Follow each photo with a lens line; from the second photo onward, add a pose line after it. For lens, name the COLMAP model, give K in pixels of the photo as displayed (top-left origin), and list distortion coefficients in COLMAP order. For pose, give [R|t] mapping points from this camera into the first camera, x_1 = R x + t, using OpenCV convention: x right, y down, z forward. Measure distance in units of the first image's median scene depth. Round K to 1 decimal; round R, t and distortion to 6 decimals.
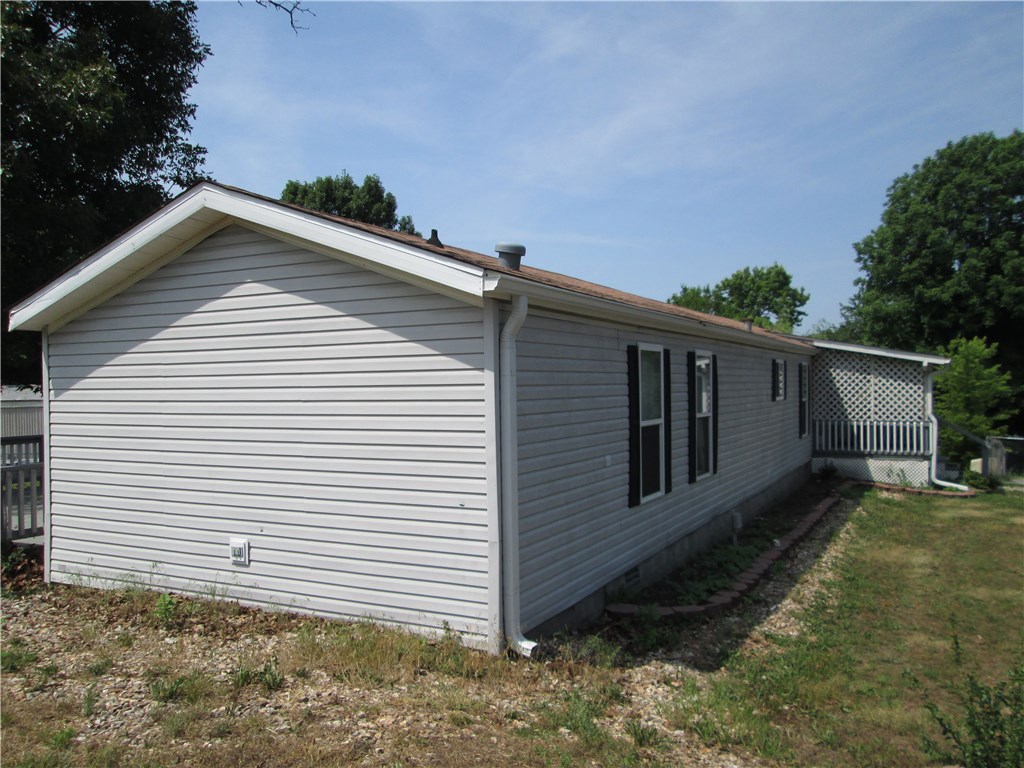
lens RADIAL K [[842.2, 0, 507.6], [0, 842.2, 375.6], [0, 0, 1]] dist [-0.046530, 0.010027]
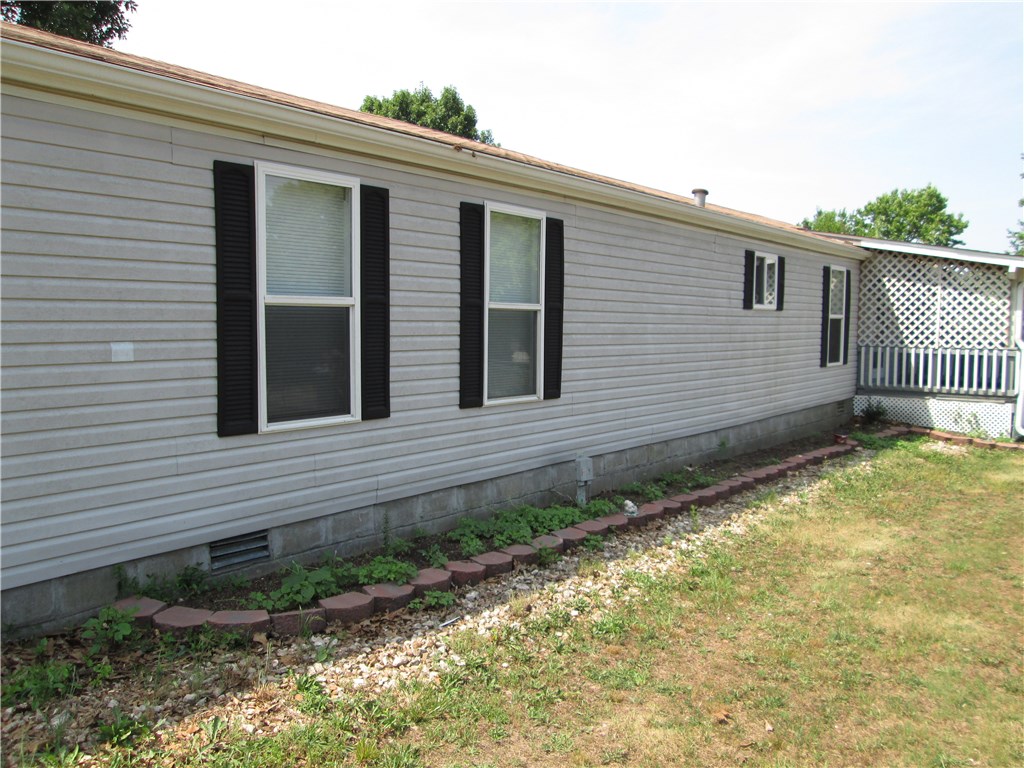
lens RADIAL K [[842.2, 0, 507.6], [0, 842.2, 375.6], [0, 0, 1]] dist [-0.046530, 0.010027]
pose [[0.982596, 0.026167, -0.183902, 0.196790], [-0.012953, 0.997270, 0.072691, 0.029798], [0.185302, -0.069044, 0.980253, 0.199029]]
